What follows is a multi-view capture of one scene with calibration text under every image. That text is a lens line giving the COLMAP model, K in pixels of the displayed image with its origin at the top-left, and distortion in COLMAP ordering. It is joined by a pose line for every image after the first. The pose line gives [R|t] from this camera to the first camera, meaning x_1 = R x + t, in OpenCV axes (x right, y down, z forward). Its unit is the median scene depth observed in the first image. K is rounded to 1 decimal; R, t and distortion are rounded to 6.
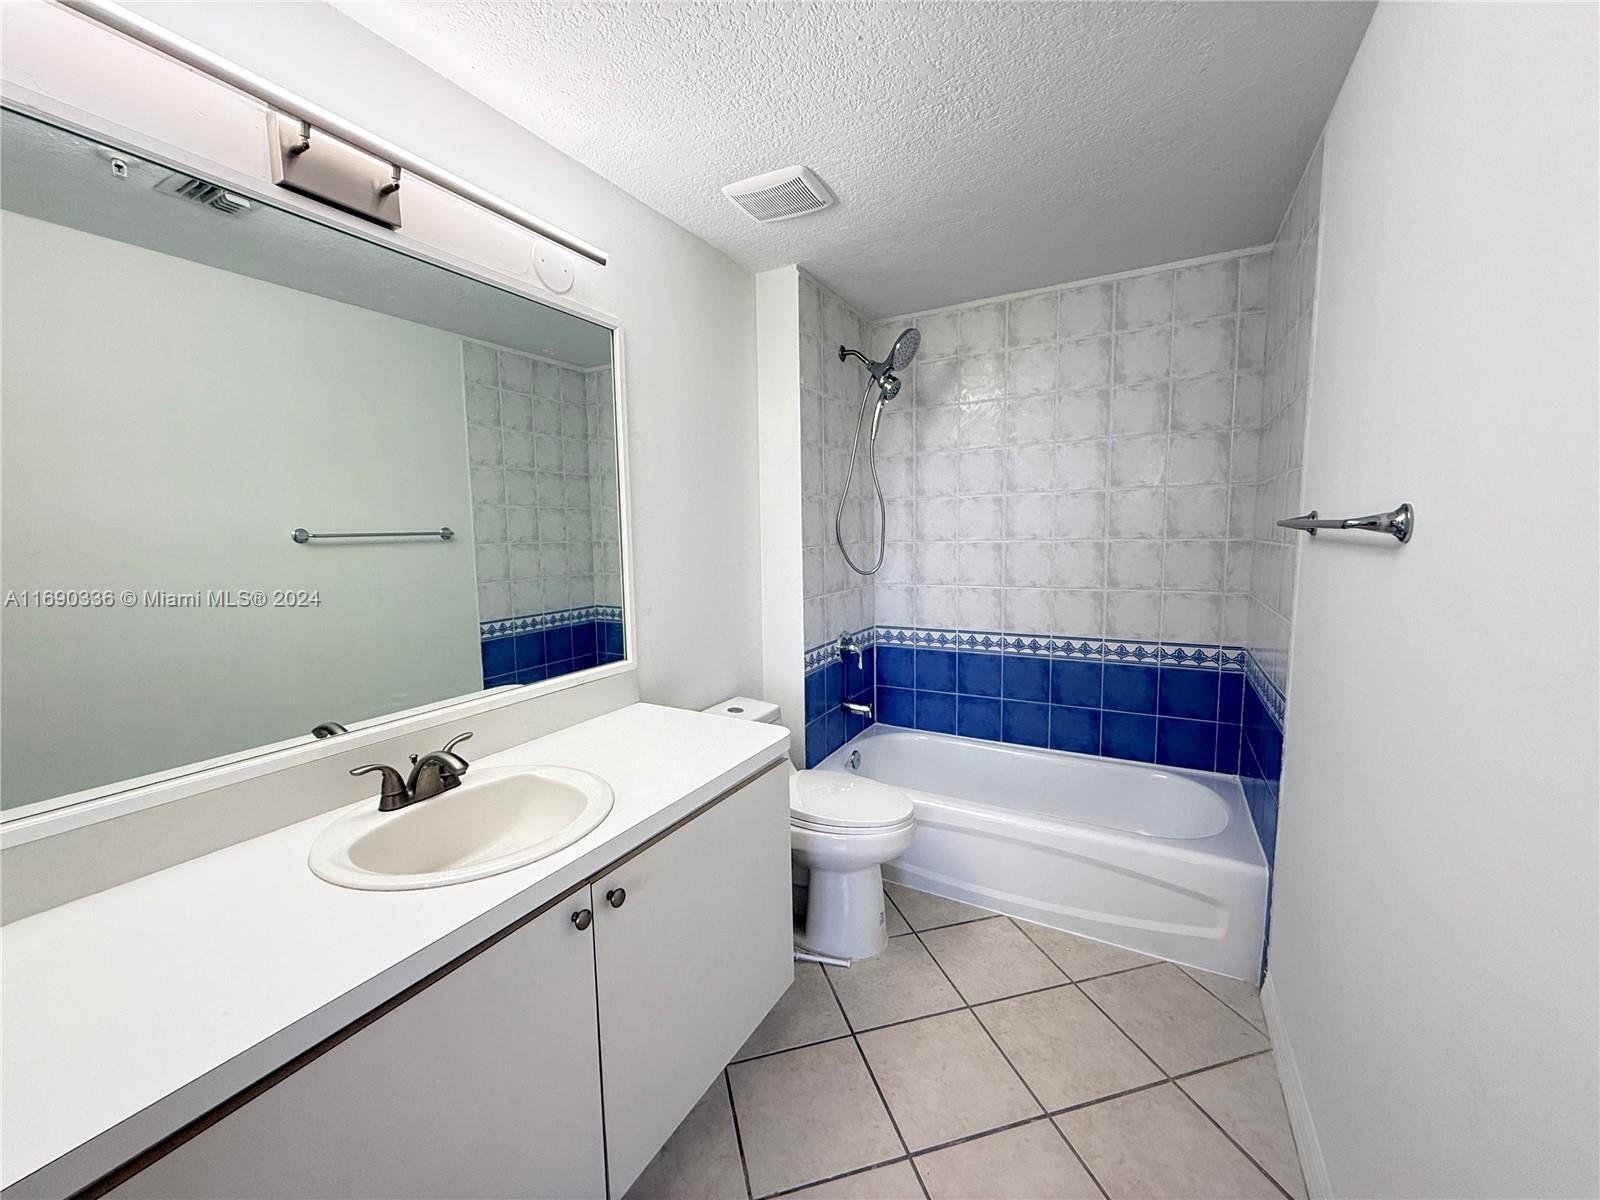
lens RADIAL K [[640.5, 0, 788.2], [0, 640.5, 599.0], [0, 0, 1]] dist [-0.000490, 0.000327]
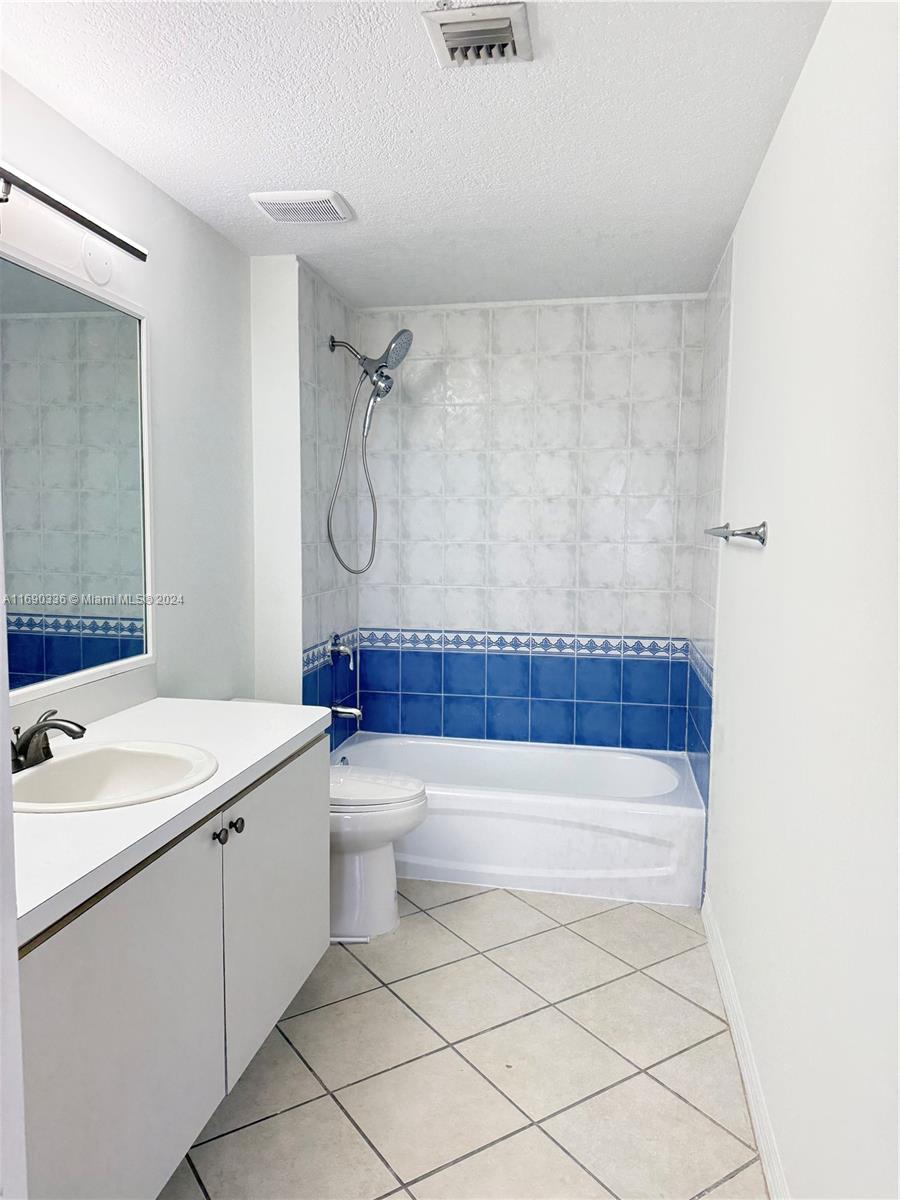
lens RADIAL K [[838.9, 0, 445.8], [0, 838.9, 607.8], [0, 0, 1]] dist [0.091819, -0.125378]
pose [[0.947211, -0.003598, 0.320592, -0.183419], [0.007125, 0.999926, -0.009829, 0.032250], [-0.320533, 0.011594, 0.947166, -0.293323]]
